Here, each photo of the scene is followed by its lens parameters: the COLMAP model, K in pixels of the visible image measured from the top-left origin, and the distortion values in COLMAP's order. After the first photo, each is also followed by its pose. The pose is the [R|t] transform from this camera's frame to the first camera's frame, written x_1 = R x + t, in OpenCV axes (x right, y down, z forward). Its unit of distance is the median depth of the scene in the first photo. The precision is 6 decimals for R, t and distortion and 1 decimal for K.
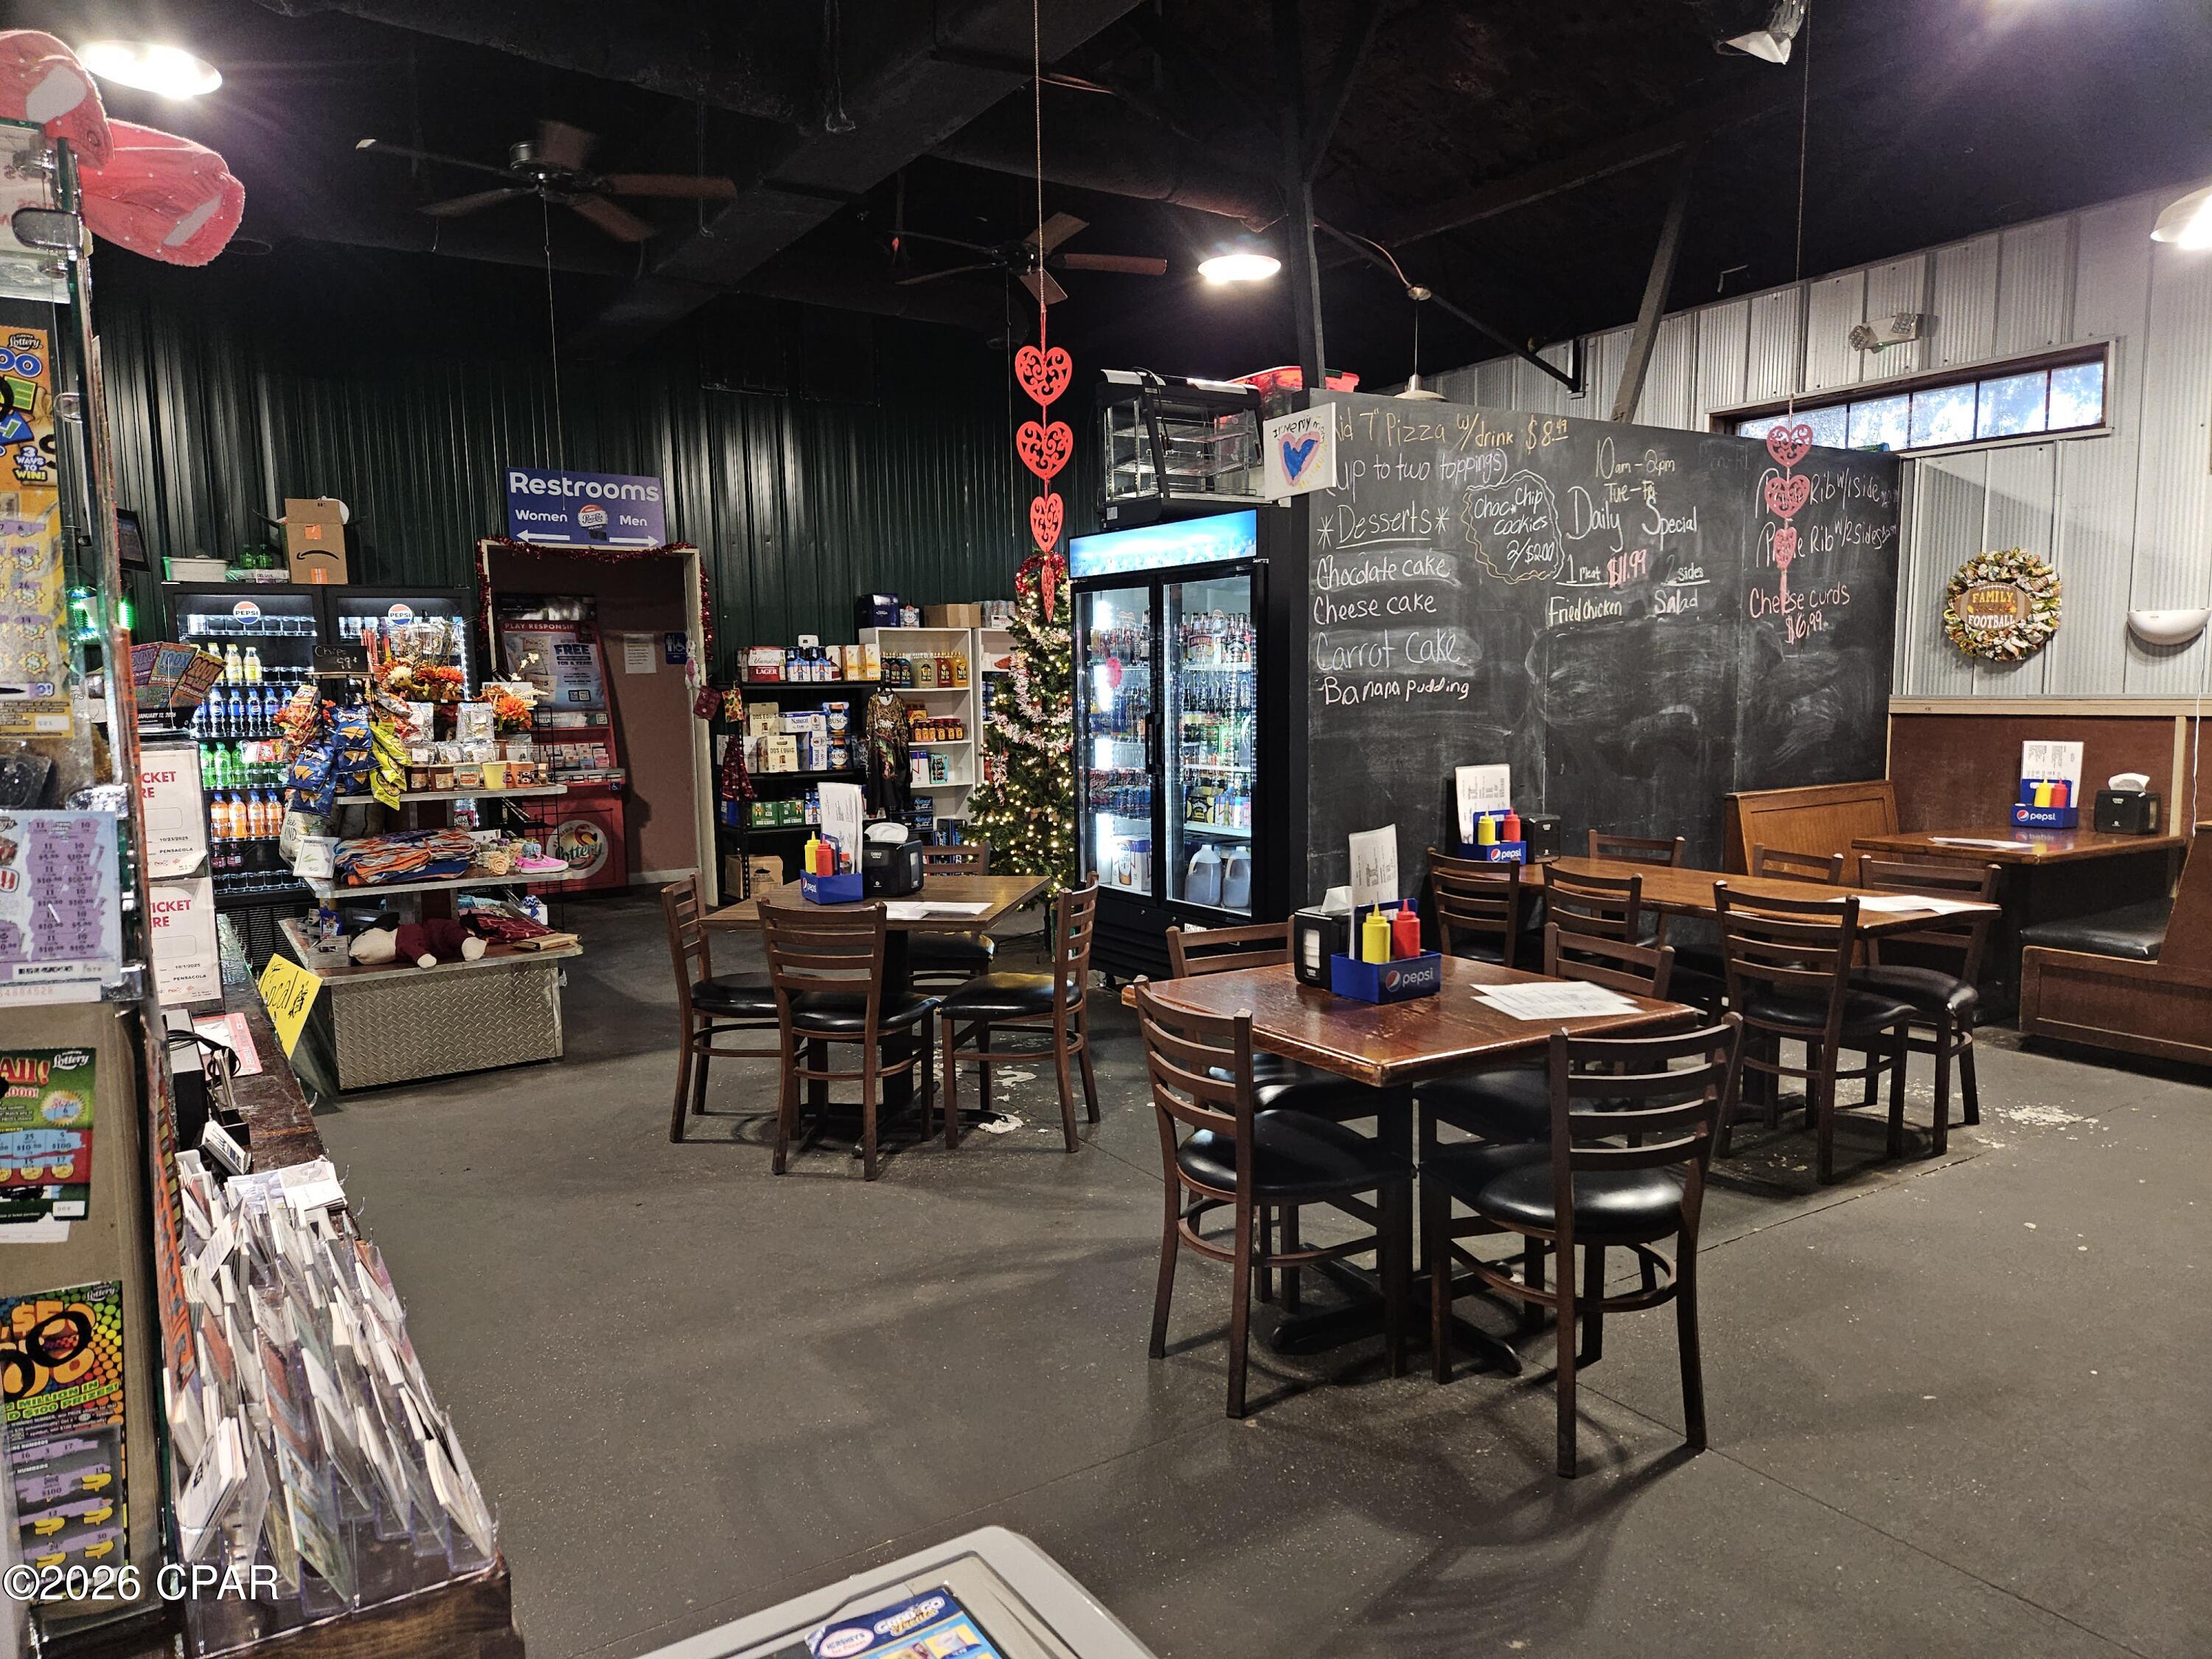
lens RADIAL K [[1446.2, 0, 1096.7], [0, 1446.2, 825.1], [0, 0, 1]] dist [0.089269, -0.079097]
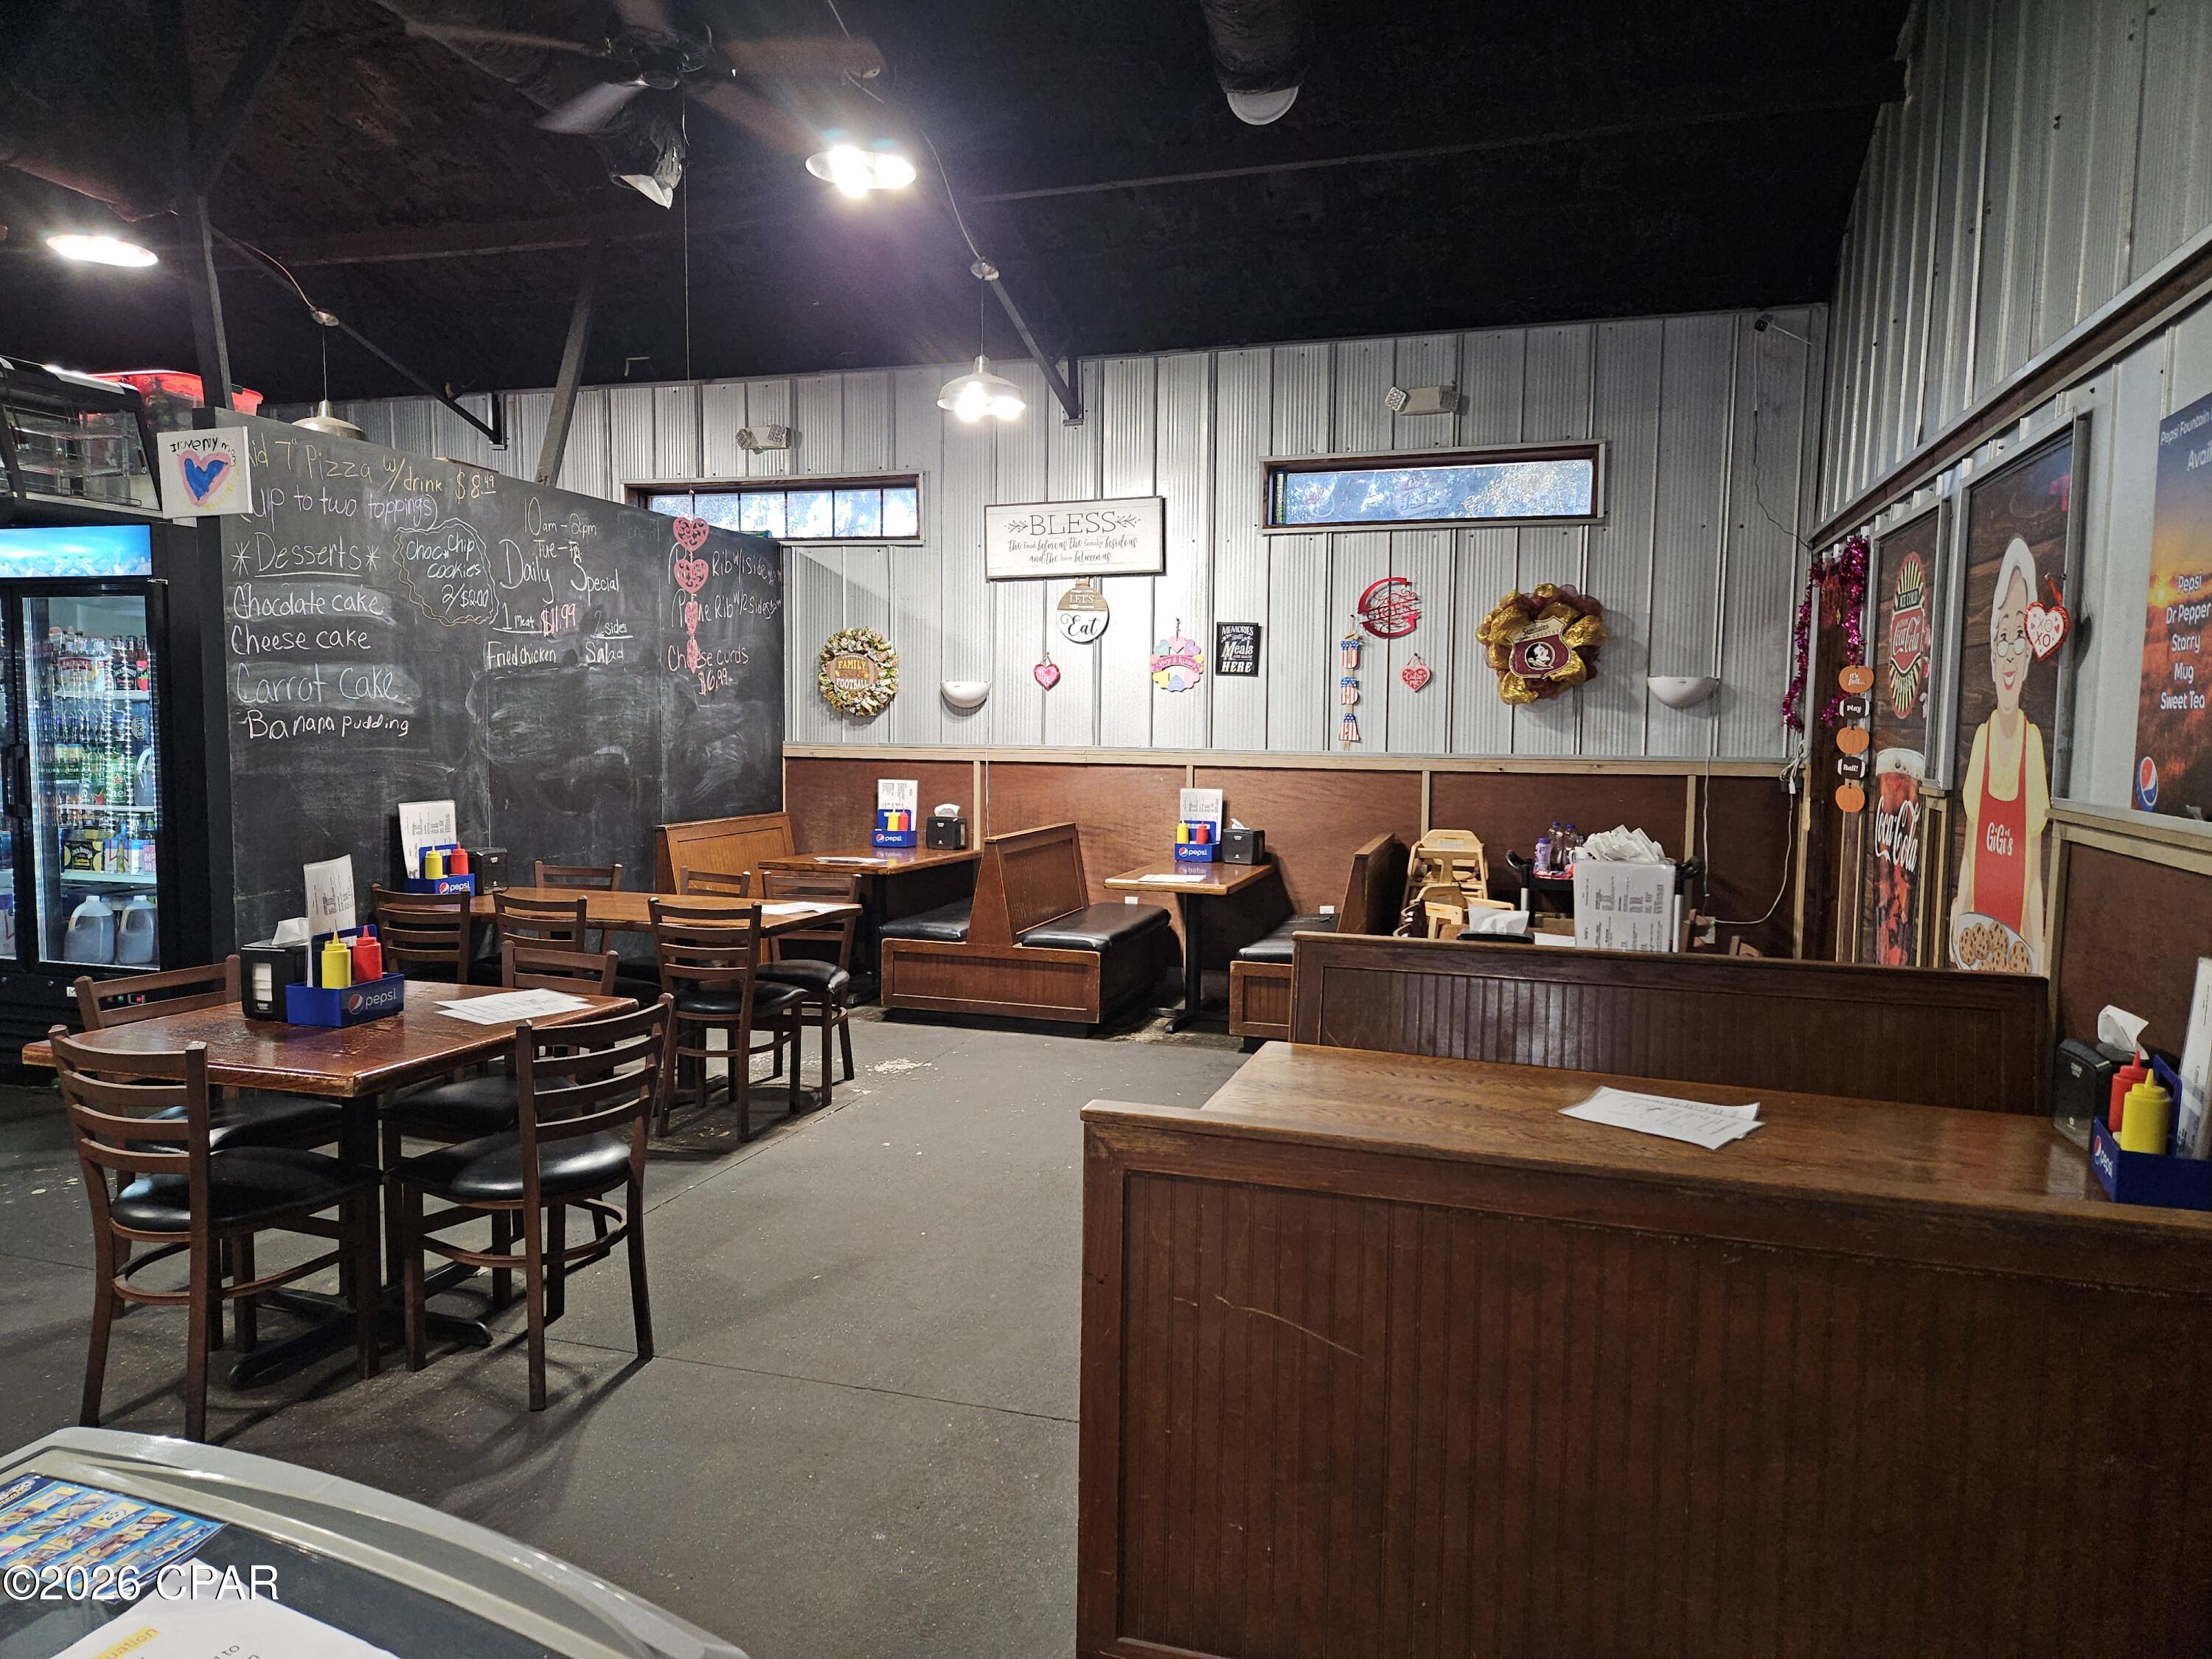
lens RADIAL K [[1463.0, 0, 1106.9], [0, 1463.0, 836.2], [0, 0, 1]] dist [0.082886, -0.073553]
pose [[0.763576, -0.027414, 0.645136, -0.039124], [0.041841, 0.999099, -0.007068, 0.009639], [-0.644361, 0.032390, 0.764035, -0.093220]]
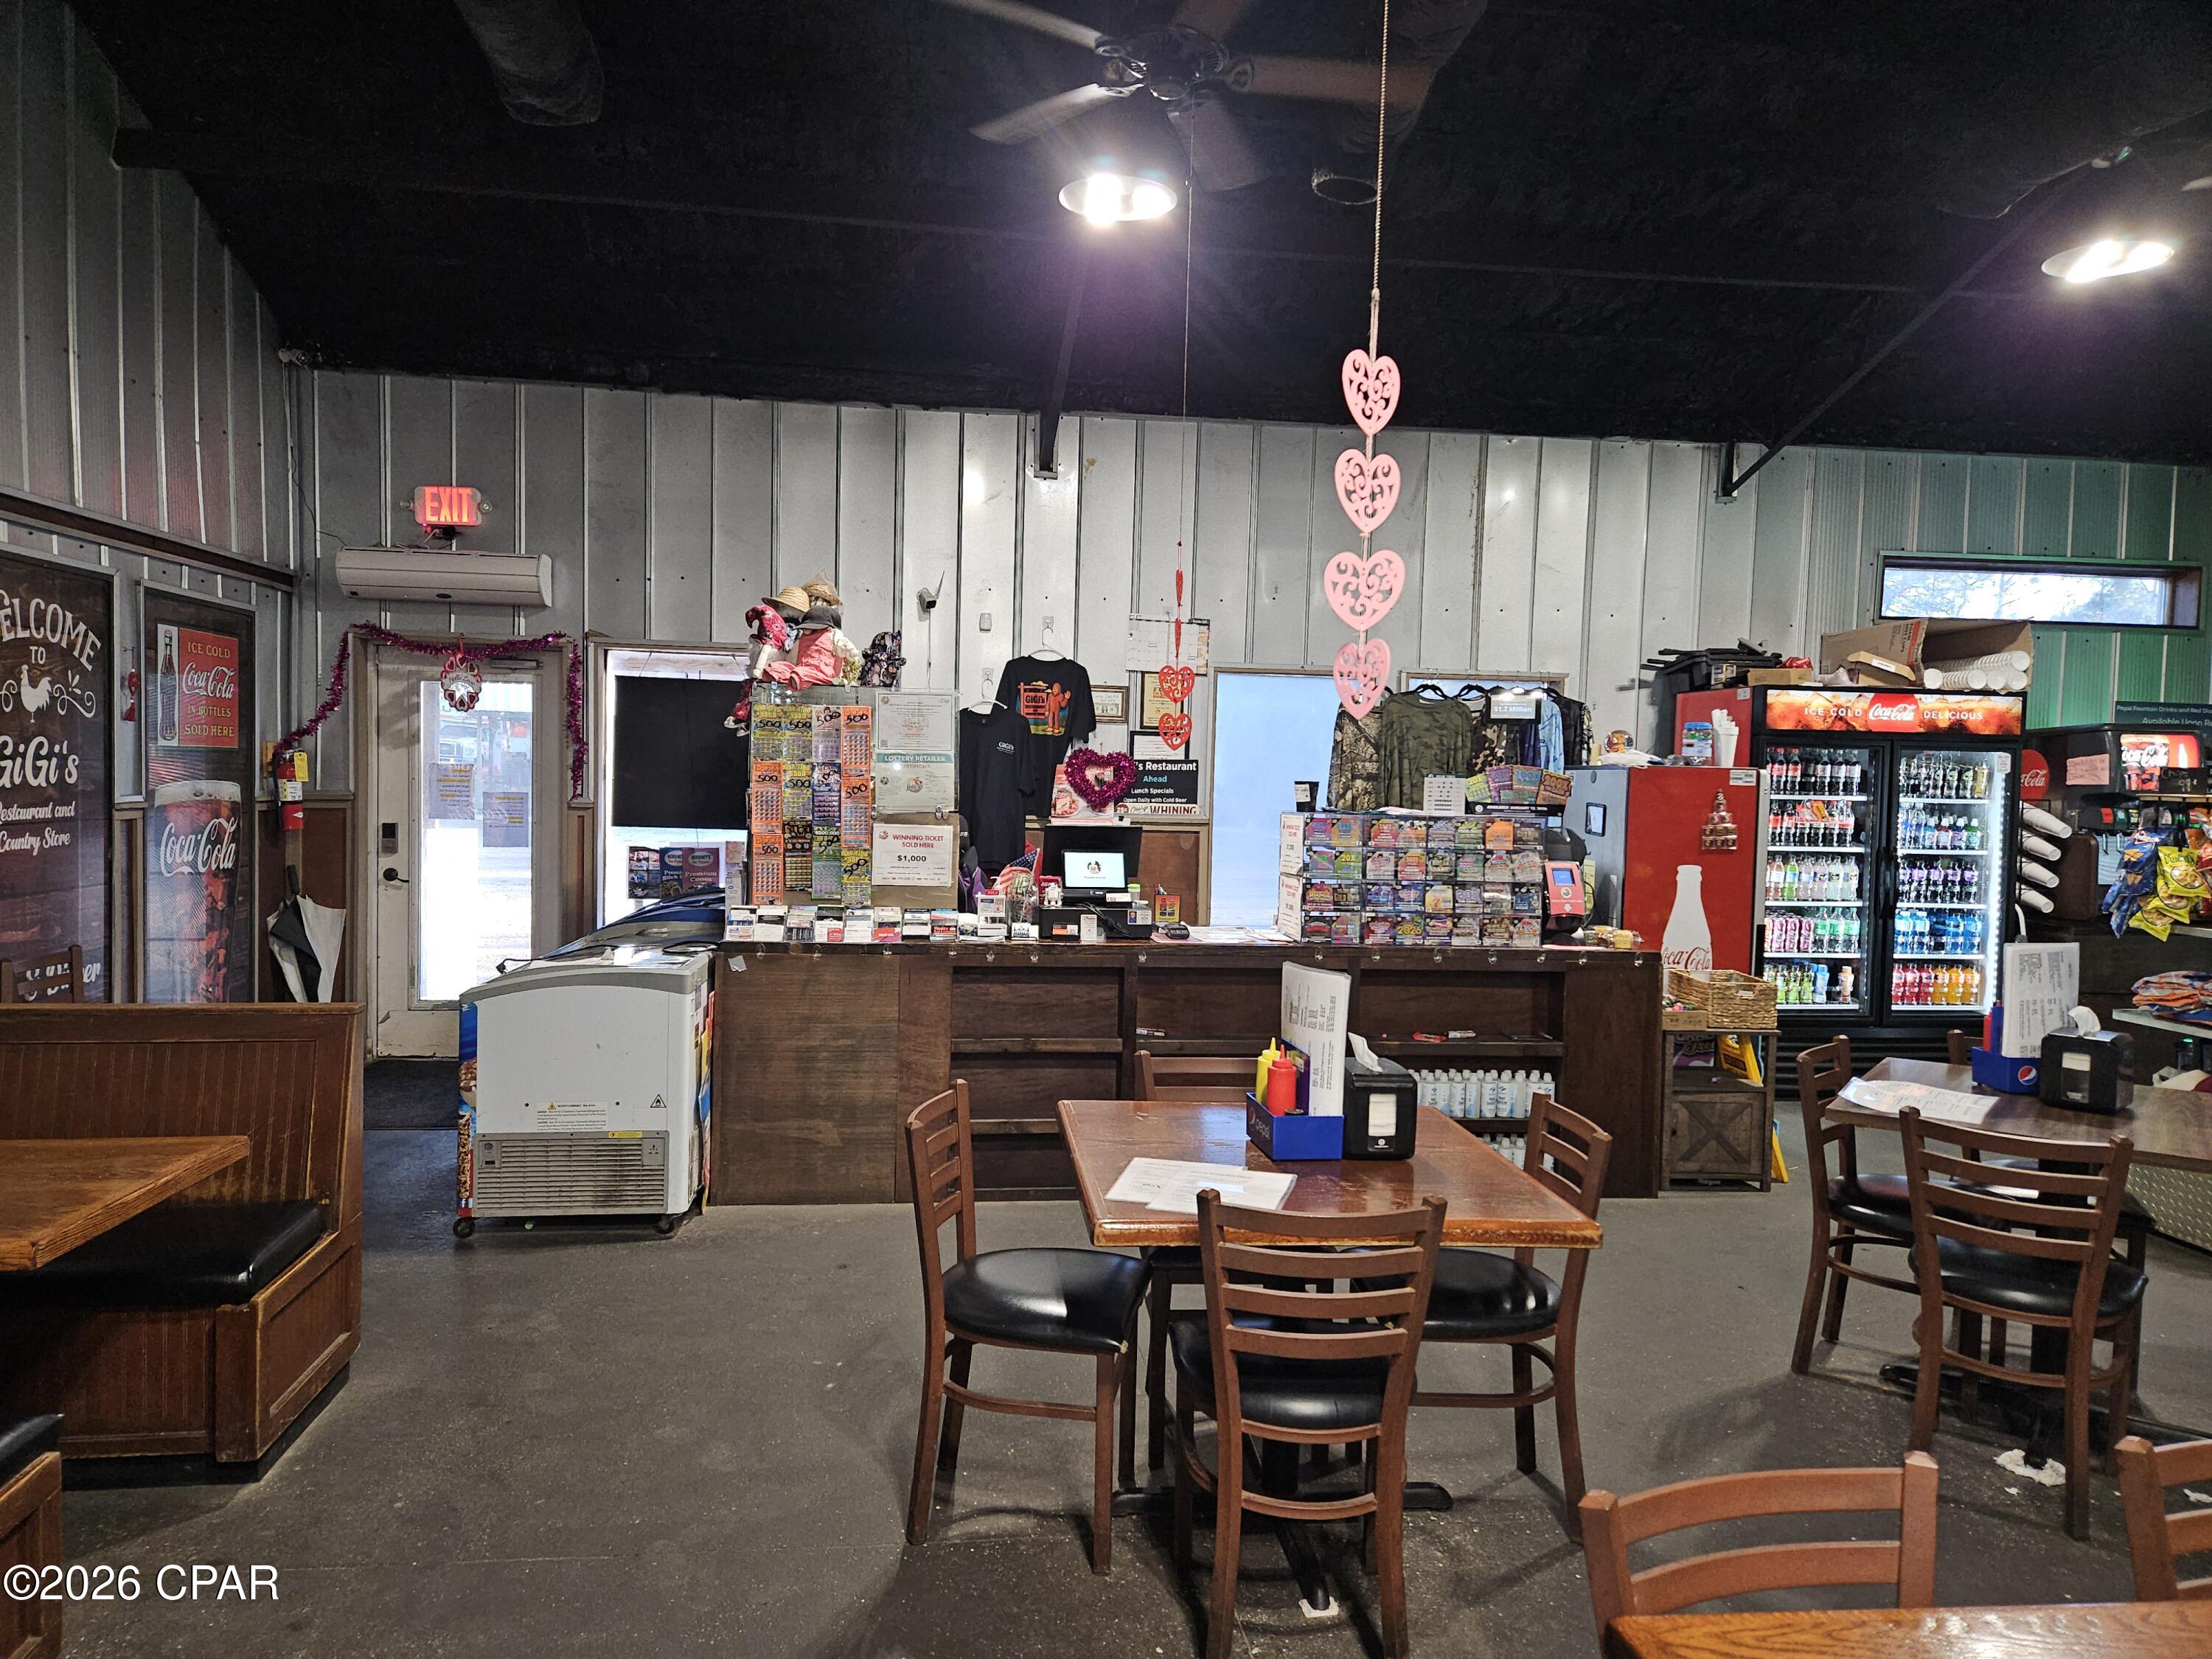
lens RADIAL K [[1463.0, 0, 1106.9], [0, 1463.0, 836.2], [0, 0, 1]] dist [0.082886, -0.073553]
pose [[-0.417863, 0.045535, -0.907368, 0.679402], [-0.112396, 0.988480, 0.101366, -0.099339], [0.901531, 0.144341, -0.407931, 0.786086]]
